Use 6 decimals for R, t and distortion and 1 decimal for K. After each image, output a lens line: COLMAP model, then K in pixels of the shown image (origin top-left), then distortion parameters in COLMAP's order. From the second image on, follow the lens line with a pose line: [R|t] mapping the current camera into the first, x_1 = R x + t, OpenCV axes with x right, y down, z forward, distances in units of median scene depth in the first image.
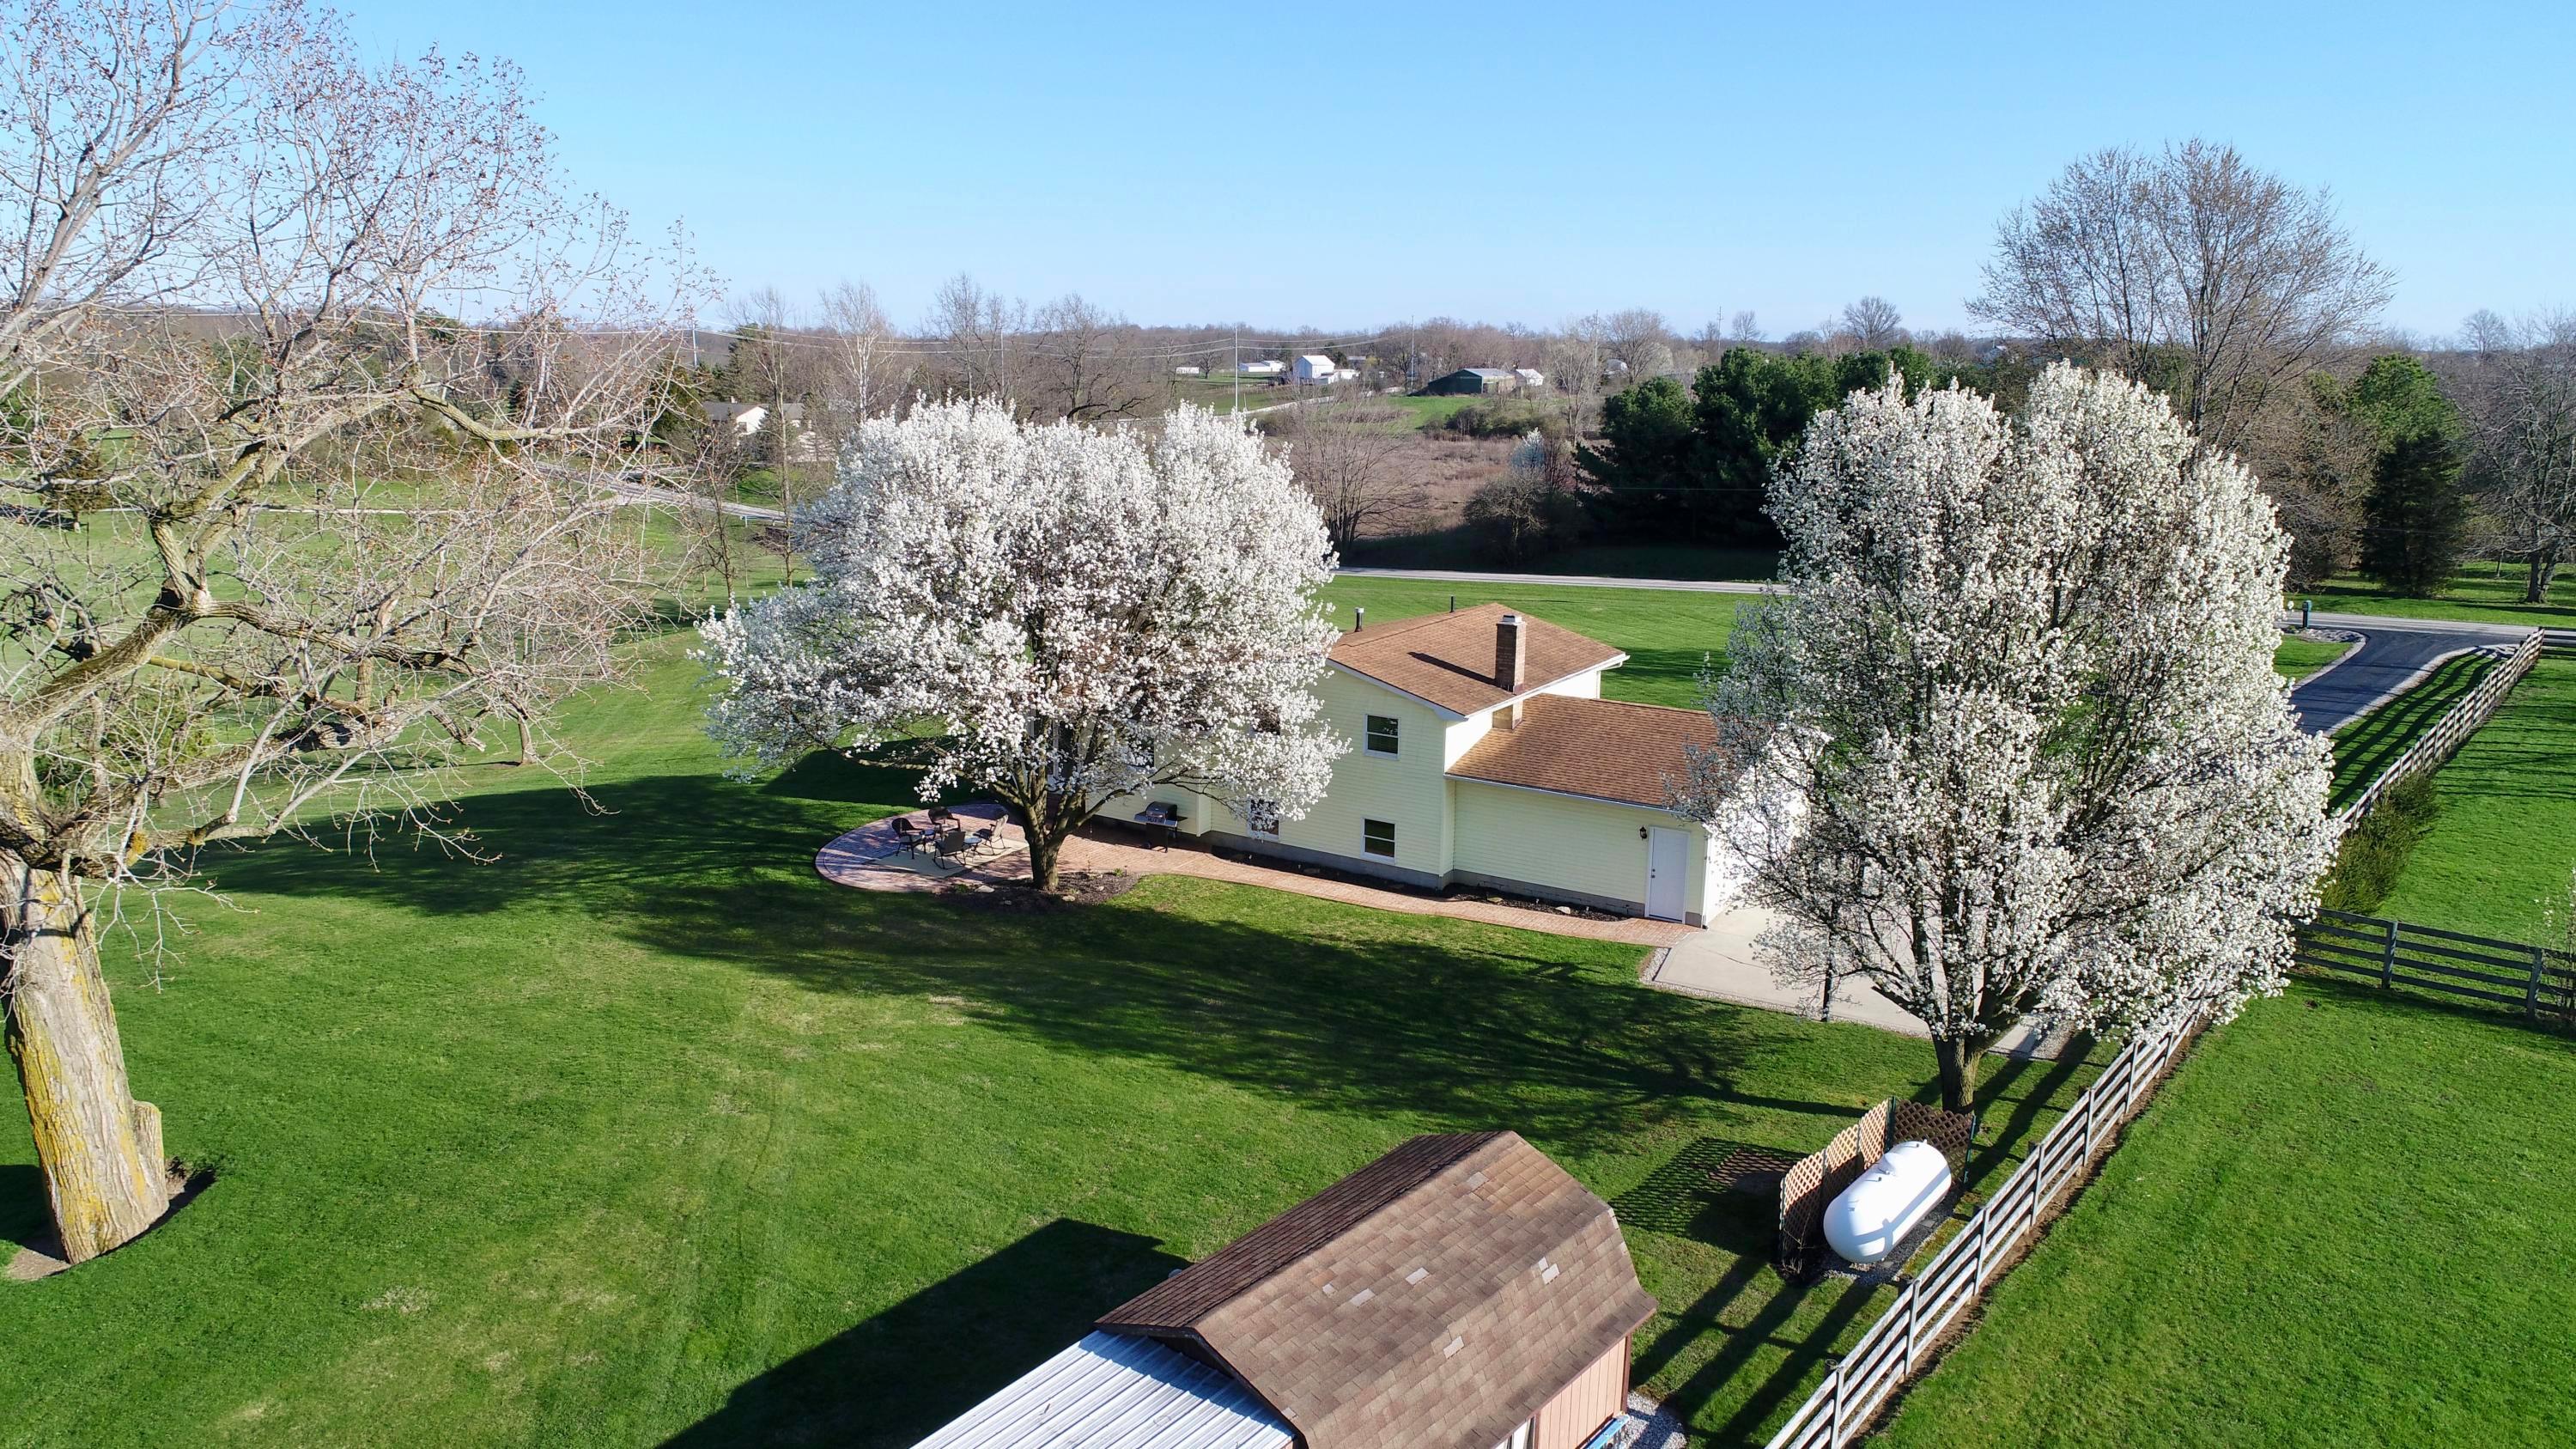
lens RADIAL K [[1741.9, 0, 1273.4], [0, 1741.9, 720.1], [0, 0, 1]] dist [-0.001896, 0.000709]
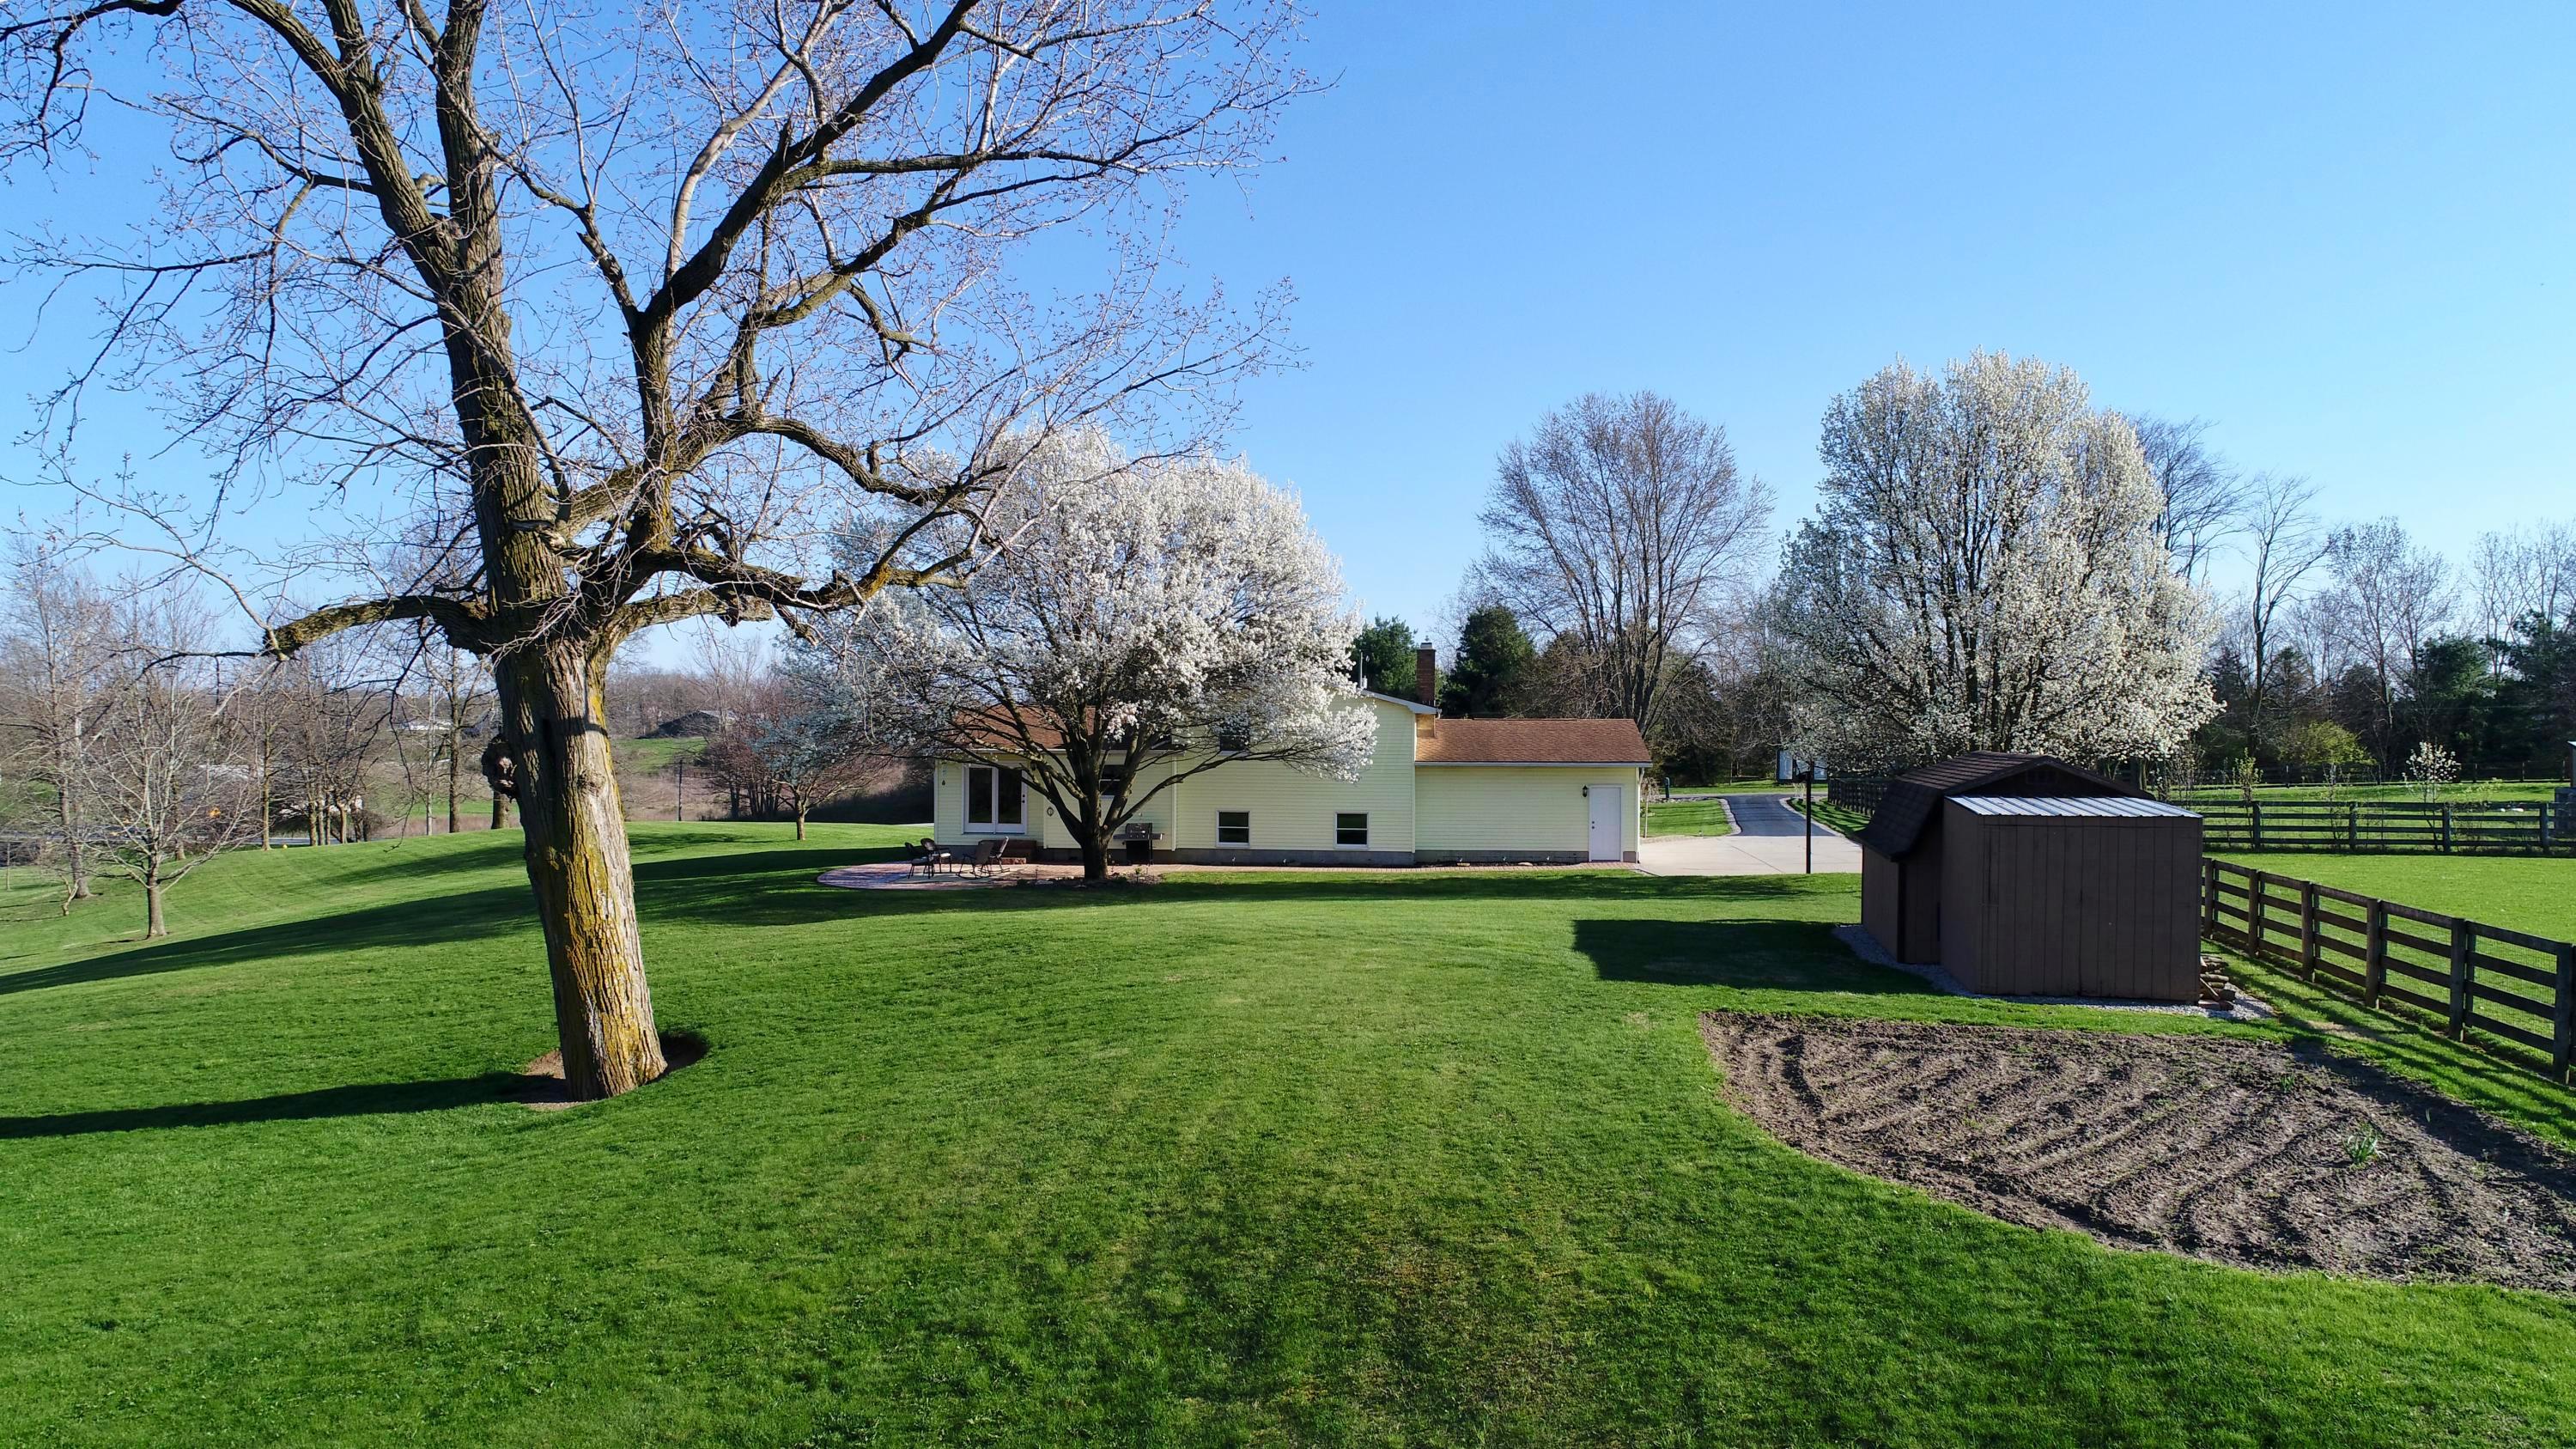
lens RADIAL K [[1741.9, 0, 1288.3], [0, 1741.9, 733.7], [0, 0, 1]] dist [-0.001896, 0.000709]
pose [[0.887837, -0.009338, 0.460063, -0.513324], [0.102048, 0.978894, -0.177064, 0.208756], [-0.448700, 0.204153, 0.870052, 0.002093]]
